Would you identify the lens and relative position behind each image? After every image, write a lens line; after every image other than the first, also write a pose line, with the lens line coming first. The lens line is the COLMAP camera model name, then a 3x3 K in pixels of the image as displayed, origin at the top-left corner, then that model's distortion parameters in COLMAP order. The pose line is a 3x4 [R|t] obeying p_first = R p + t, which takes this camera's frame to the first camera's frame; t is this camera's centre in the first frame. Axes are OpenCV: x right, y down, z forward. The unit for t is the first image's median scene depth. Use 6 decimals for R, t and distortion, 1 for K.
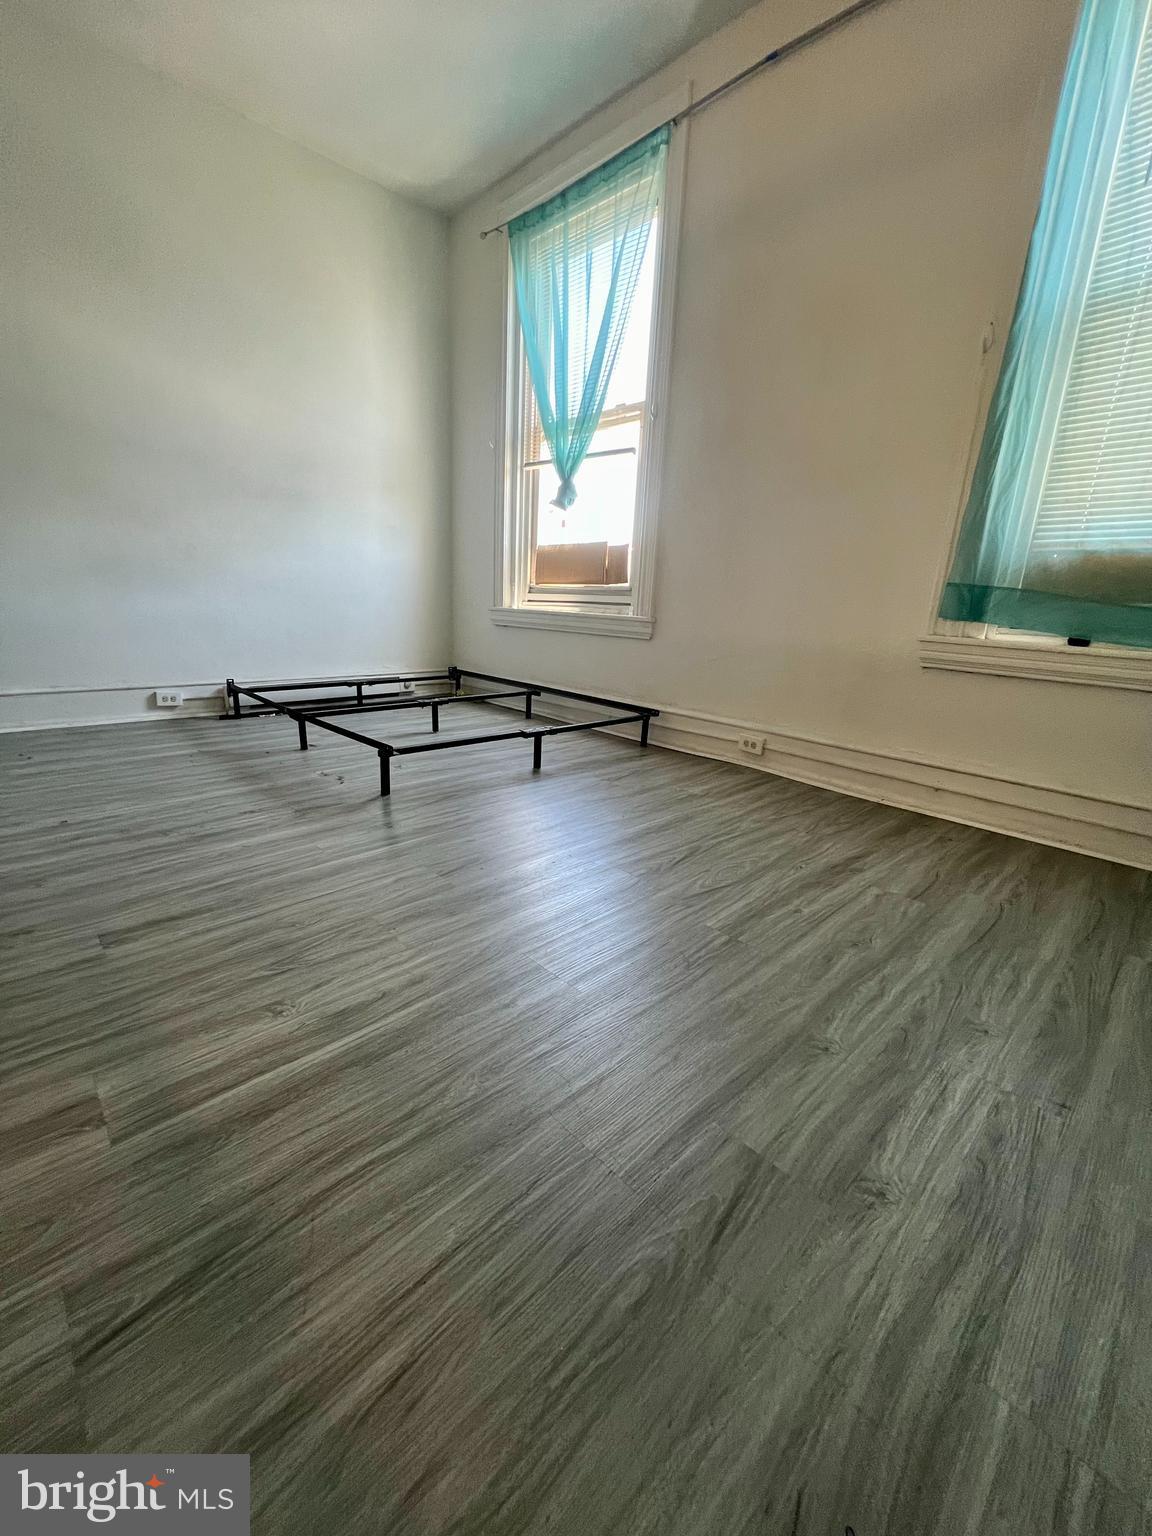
lens RADIAL K [[613.0, 0, 577.9], [0, 613.0, 769.2], [0, 0, 1]] dist [-0.003139, 0.000664]
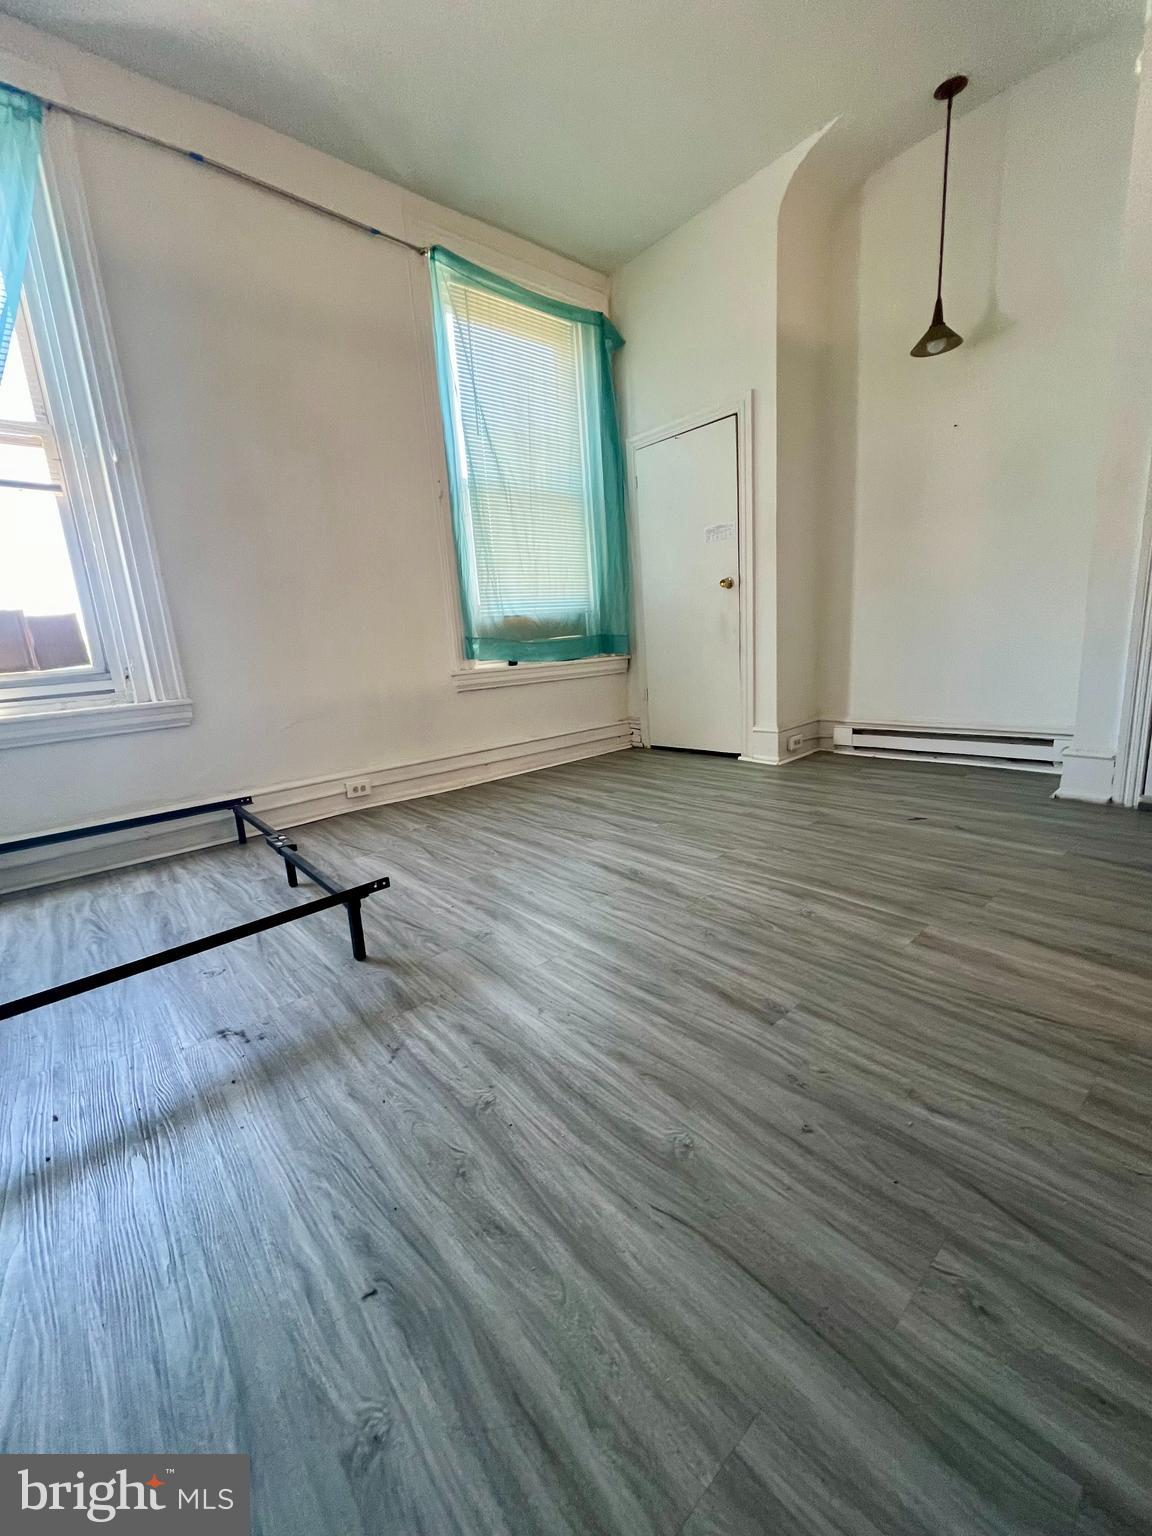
lens RADIAL K [[613.0, 0, 571.8], [0, 613.0, 767.7], [0, 0, 1]] dist [-0.003139, 0.000664]
pose [[0.052777, -0.253301, 0.965947, -0.820057], [0.335937, 0.915422, 0.221697, -0.208940], [-0.940405, 0.312797, 0.133406, 0.526593]]
